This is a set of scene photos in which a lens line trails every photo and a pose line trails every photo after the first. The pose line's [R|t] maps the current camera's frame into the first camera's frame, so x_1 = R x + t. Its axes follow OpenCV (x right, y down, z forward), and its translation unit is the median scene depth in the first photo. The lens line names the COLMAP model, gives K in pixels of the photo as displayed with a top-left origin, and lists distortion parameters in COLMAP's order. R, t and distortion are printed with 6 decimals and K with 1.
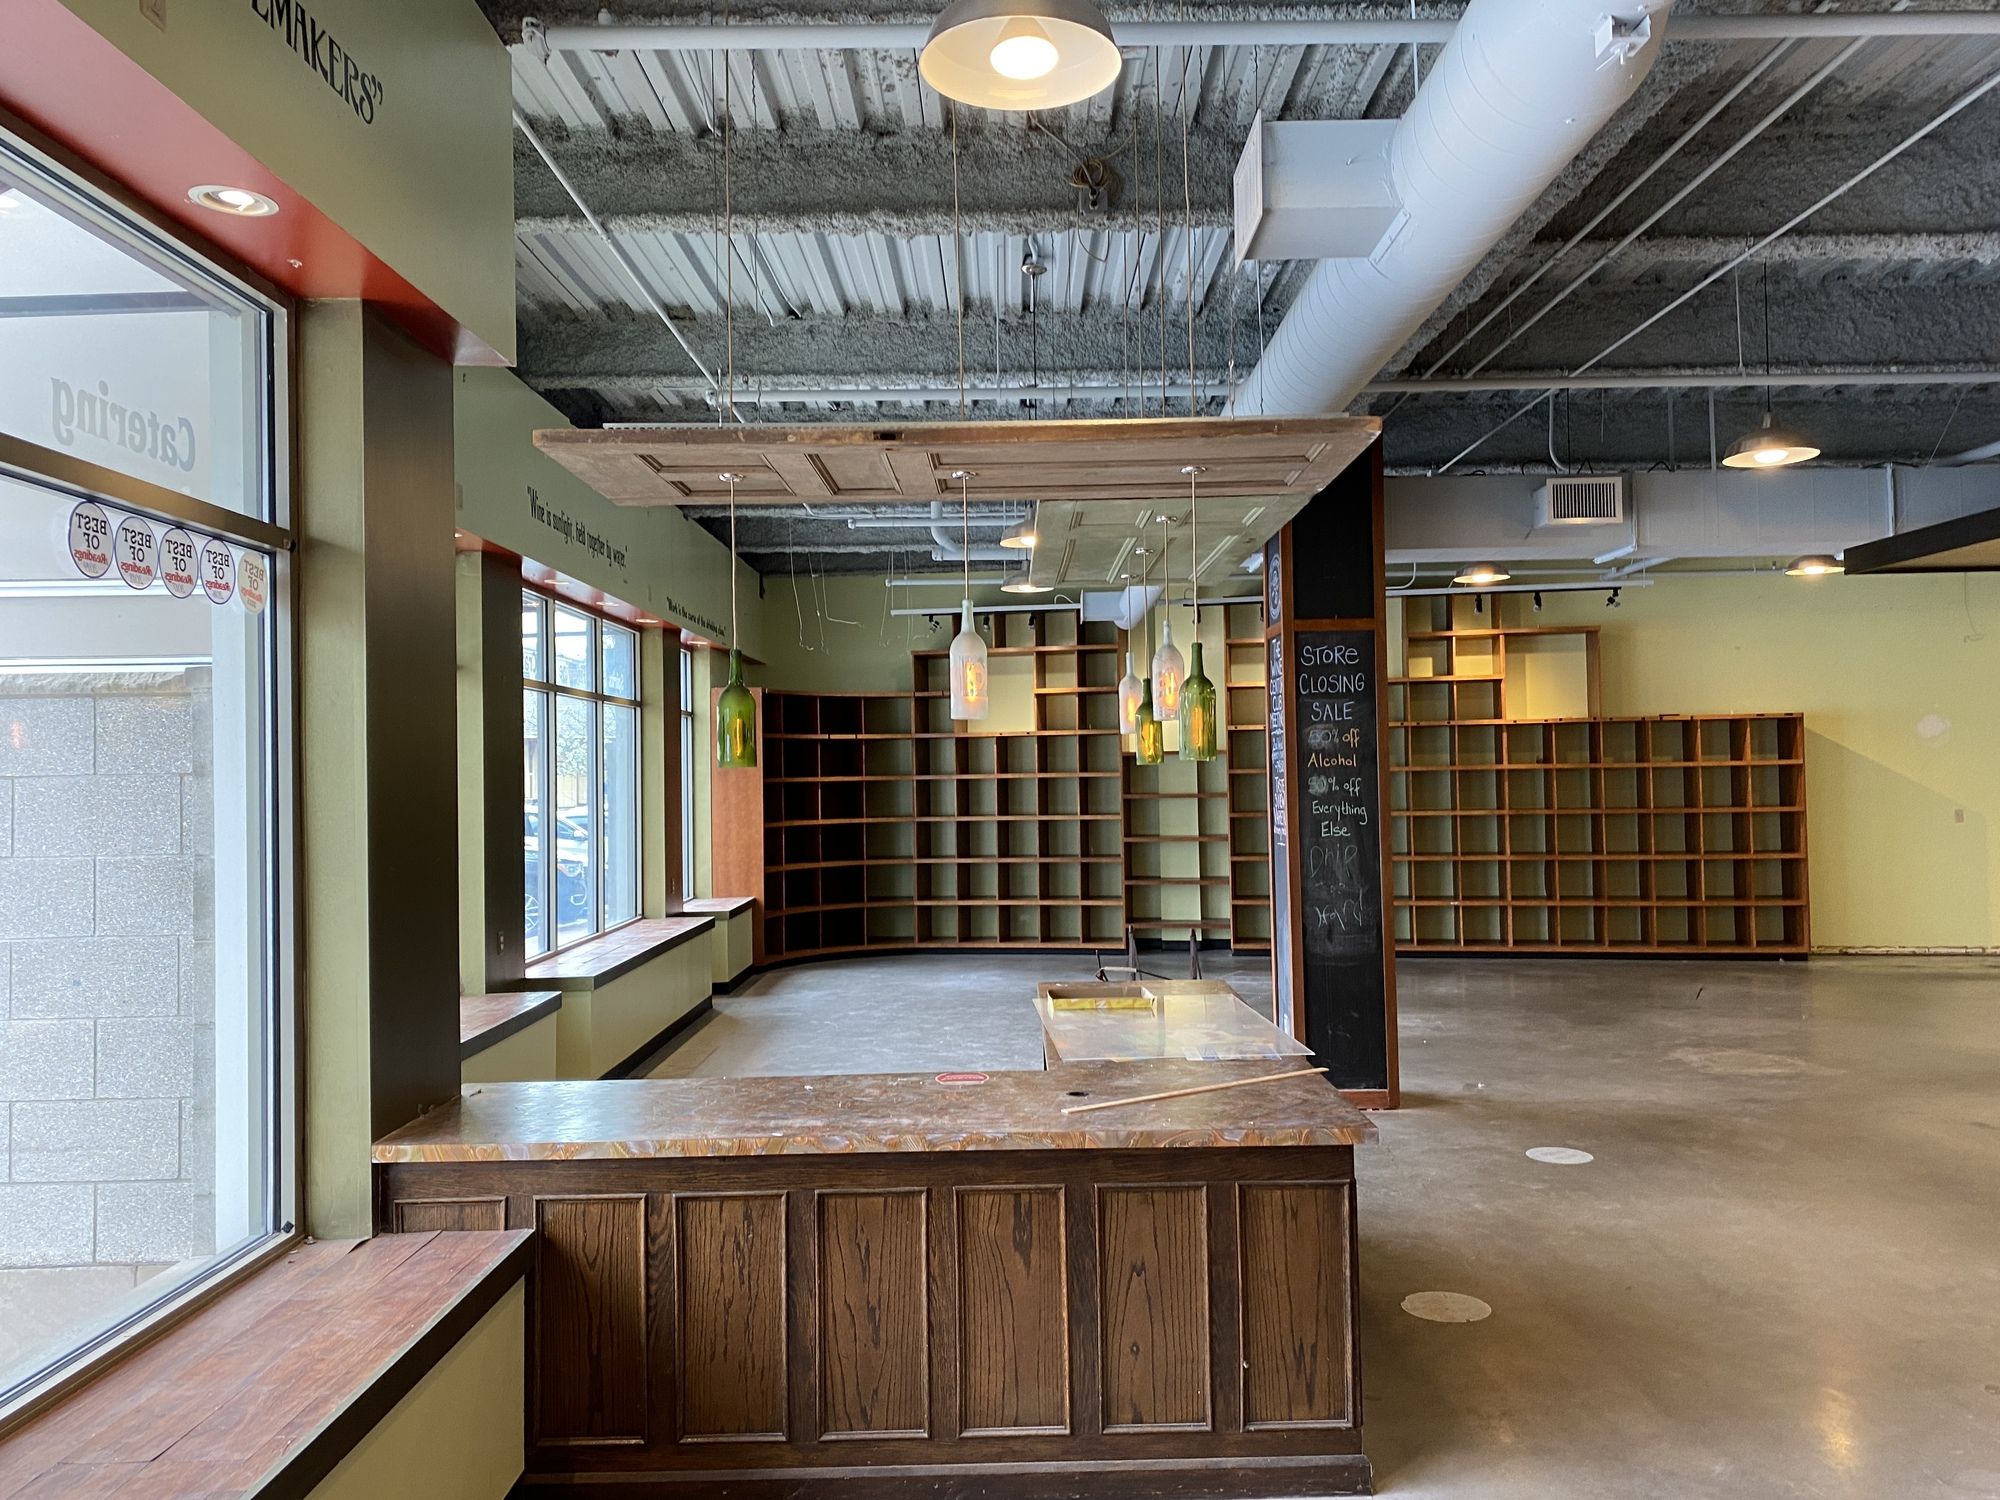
lens RADIAL K [[1505.3, 0, 1031.5], [0, 1505.3, 732.9], [0, 0, 1]] dist [0.062149, -0.057965]
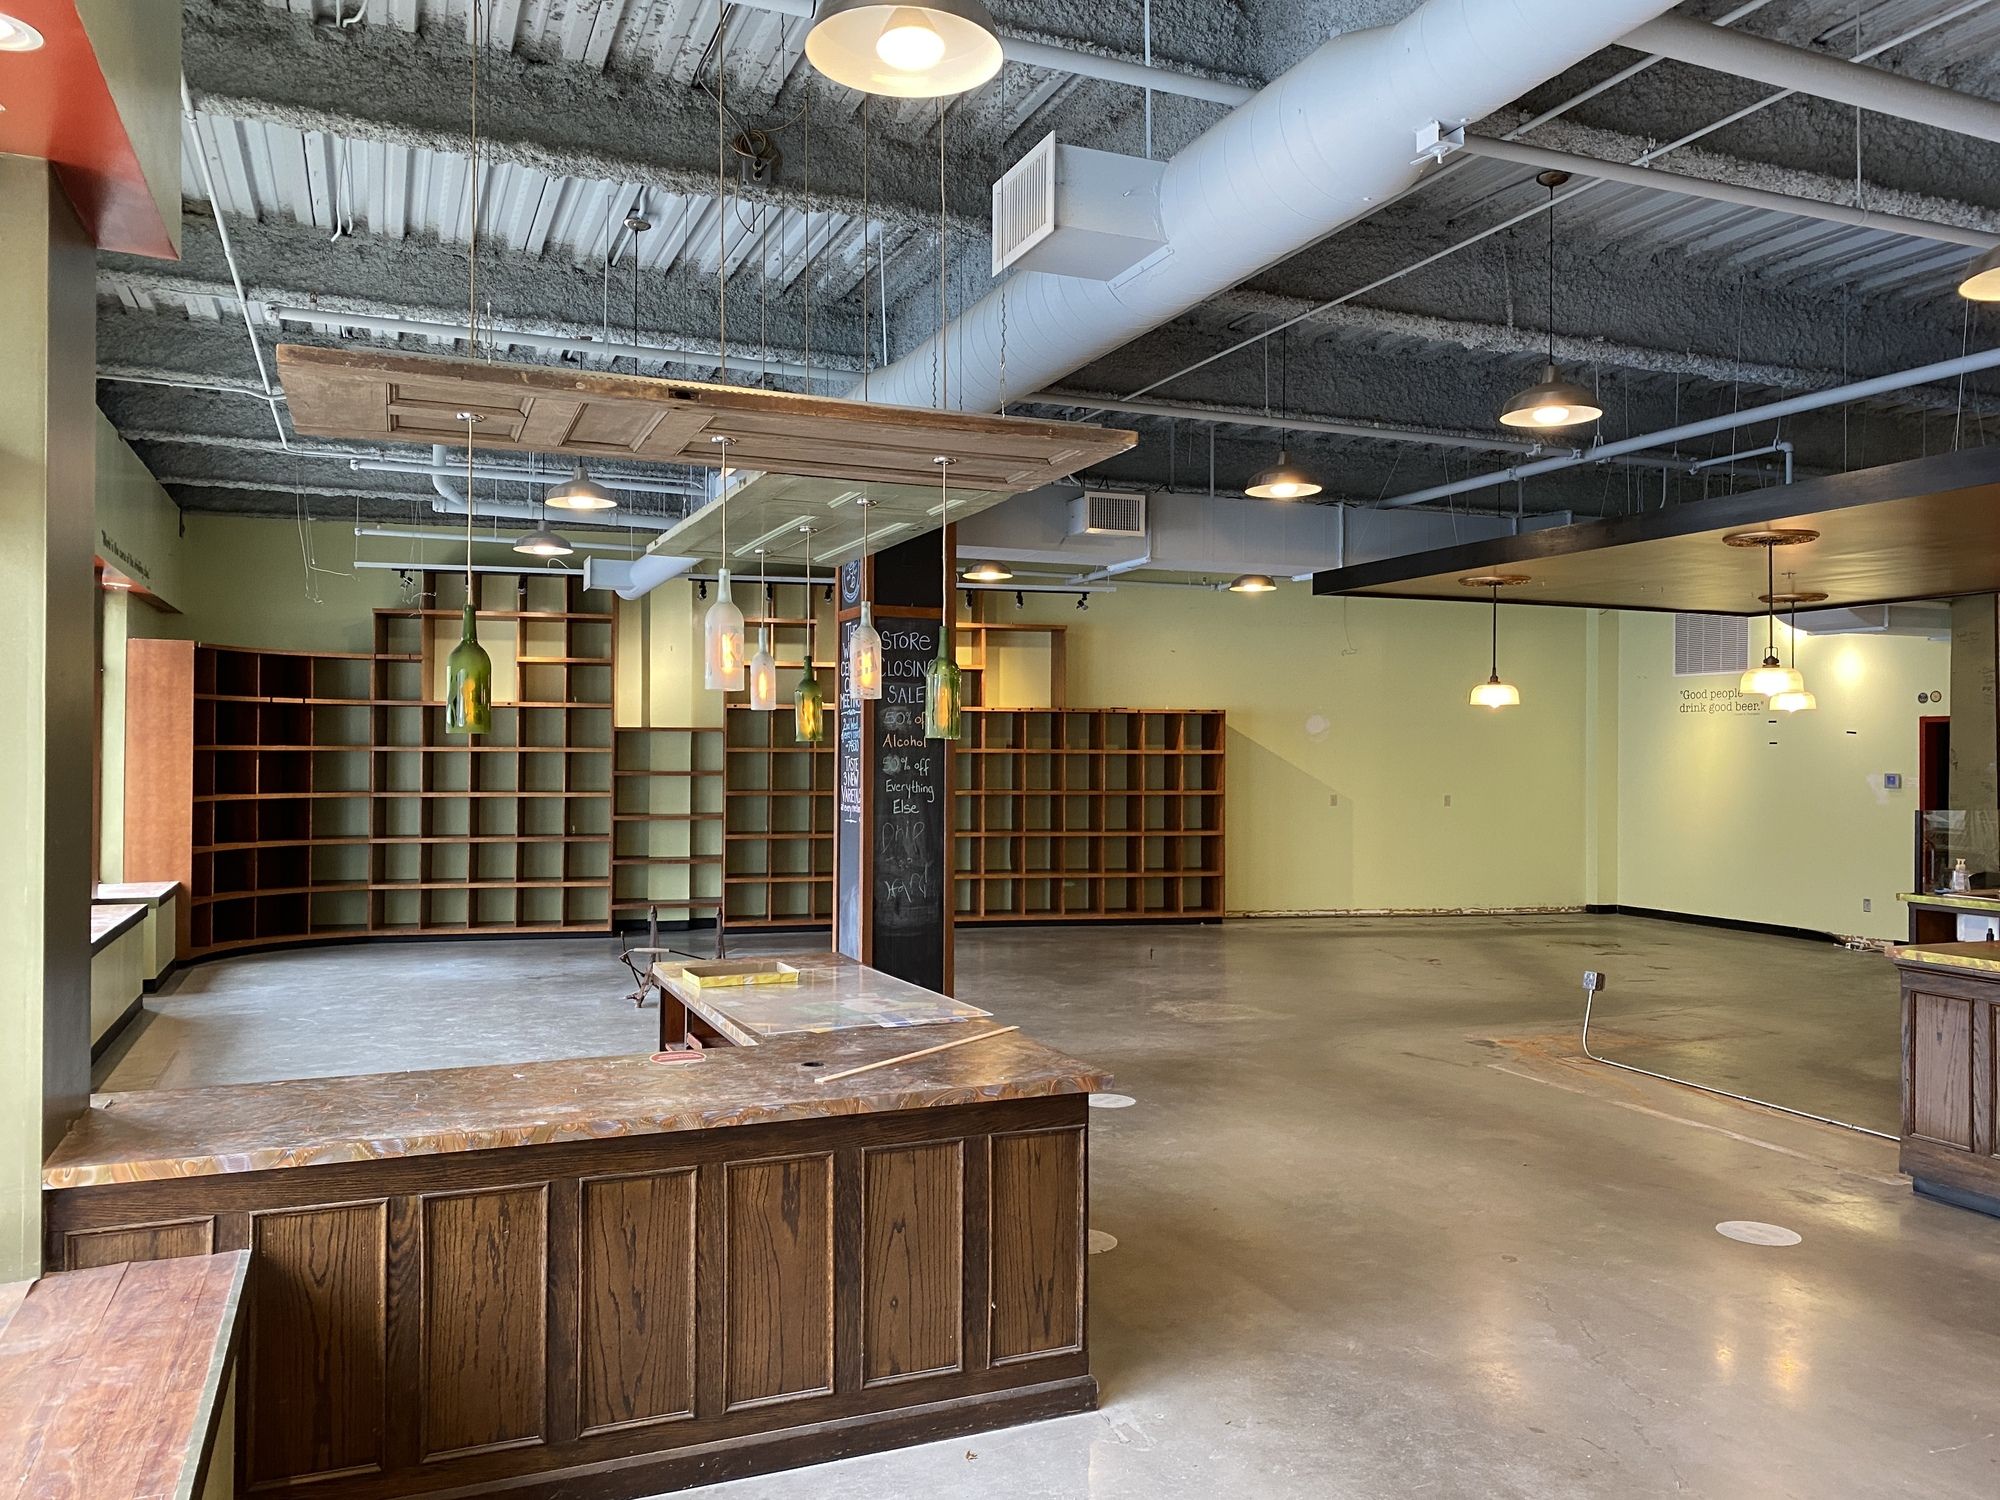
lens RADIAL K [[1506.1, 0, 1009.6], [0, 1506.1, 729.1], [0, 0, 1]] dist [0.057286, -0.031963]
pose [[0.926079, 0.028025, 0.376288, -0.126046], [-0.032050, 0.999476, 0.004440, 0.002973], [-0.375967, -0.016171, 0.926492, 0.007076]]
